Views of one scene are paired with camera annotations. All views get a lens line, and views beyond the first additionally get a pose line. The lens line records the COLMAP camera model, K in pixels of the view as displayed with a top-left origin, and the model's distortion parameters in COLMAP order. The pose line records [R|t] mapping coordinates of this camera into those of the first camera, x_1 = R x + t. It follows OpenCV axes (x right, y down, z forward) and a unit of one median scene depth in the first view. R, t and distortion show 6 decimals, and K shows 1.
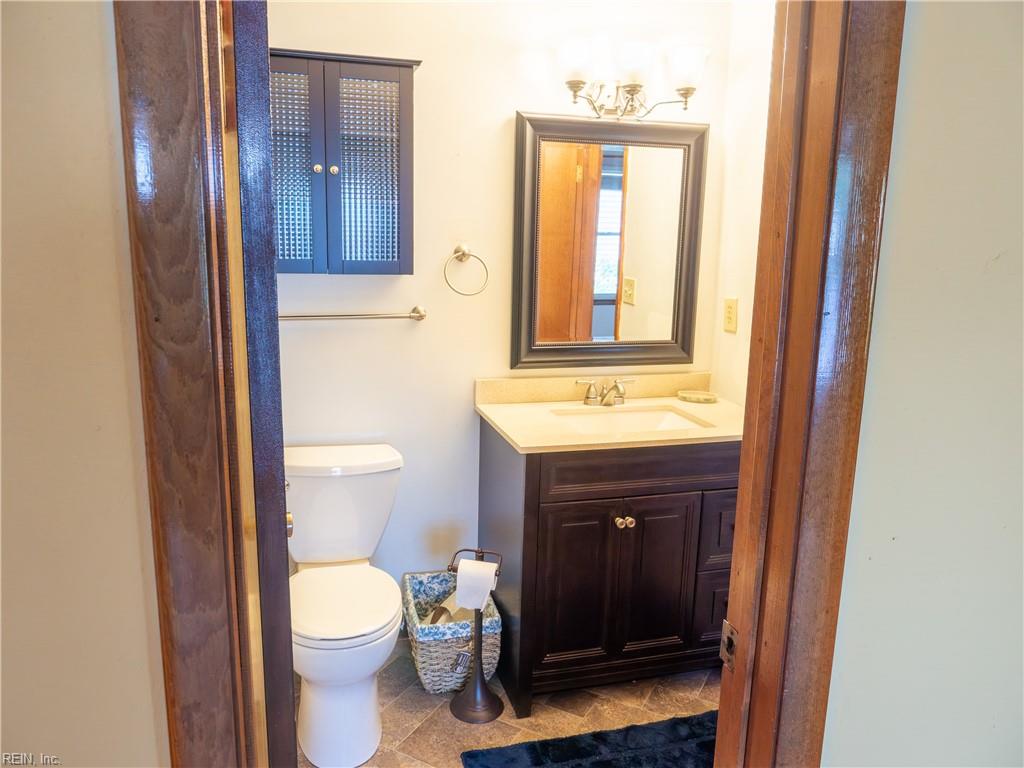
lens RADIAL K [[727.3, 0, 509.7], [0, 727.3, 387.8], [0, 0, 1]] dist [-0.026411, 0.013398]
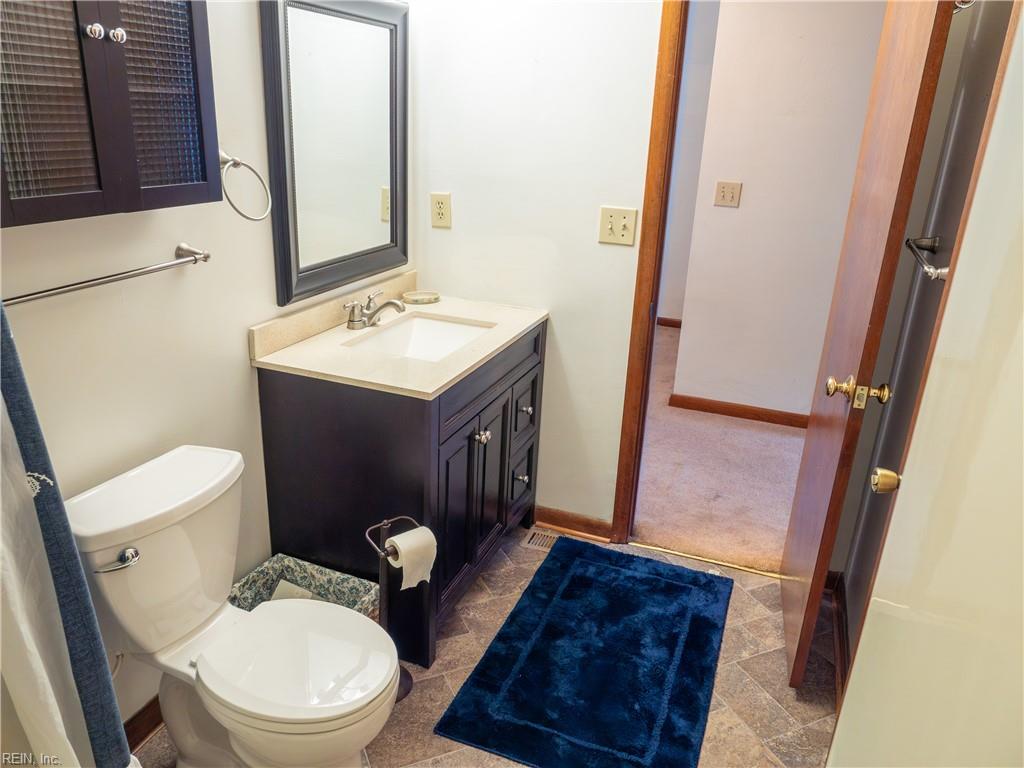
lens RADIAL K [[727.3, 0, 509.5], [0, 727.3, 386.3], [0, 0, 1]] dist [-0.026411, 0.013398]
pose [[0.606465, -0.271048, 0.747485, -0.462296], [0.122636, 0.960740, 0.248877, -0.107775], [-0.785596, -0.059267, 0.615895, 0.301434]]
